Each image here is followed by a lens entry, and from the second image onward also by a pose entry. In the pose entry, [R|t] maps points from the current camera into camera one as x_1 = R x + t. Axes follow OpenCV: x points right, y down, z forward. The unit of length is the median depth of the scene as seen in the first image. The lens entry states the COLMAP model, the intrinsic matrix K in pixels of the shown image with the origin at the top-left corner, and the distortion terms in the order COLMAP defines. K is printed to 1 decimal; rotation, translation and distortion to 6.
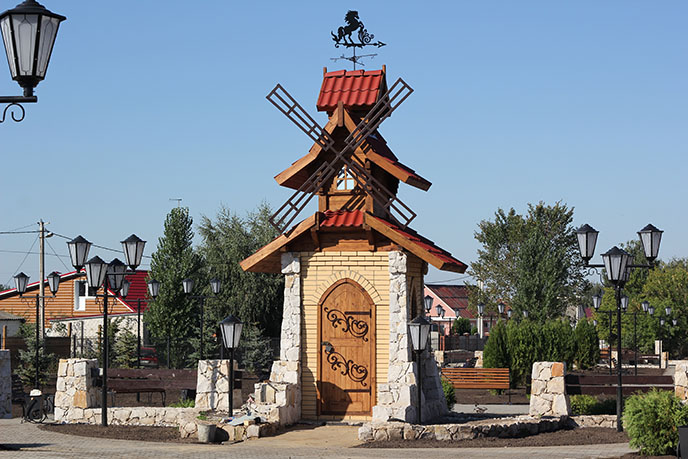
lens RADIAL K [[1630.3, 0, 344.0], [0, 1630.3, 229.5], [0, 0, 1]] dist [-0.041660, -0.147982]
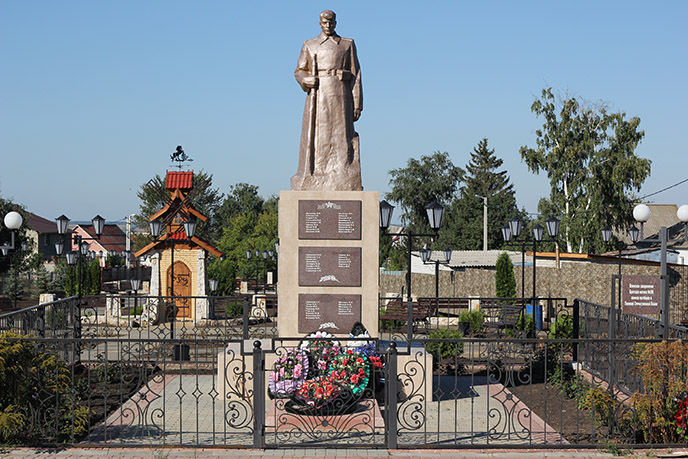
lens RADIAL K [[1630.3, 0, 344.0], [0, 1630.3, 229.5], [0, 0, 1]] dist [-0.041660, -0.147982]
pose [[0.968948, 0.004278, 0.247228, -0.353633], [-0.016000, 0.998840, 0.045424, -0.127594], [-0.246747, -0.047969, 0.967892, -1.369537]]
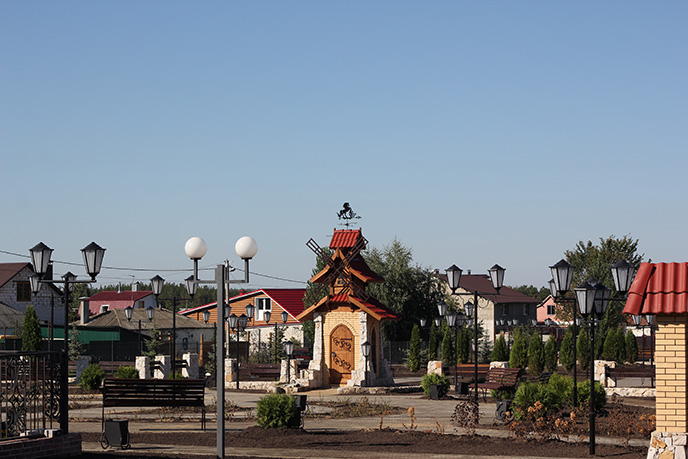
lens RADIAL K [[1630.3, 0, 344.0], [0, 1630.3, 229.5], [0, 0, 1]] dist [-0.041660, -0.147982]
pose [[0.992330, -0.007311, -0.123403, 0.283524], [0.007575, 0.999970, 0.001664, -0.104202], [0.123387, -0.002585, 0.992355, -1.238982]]
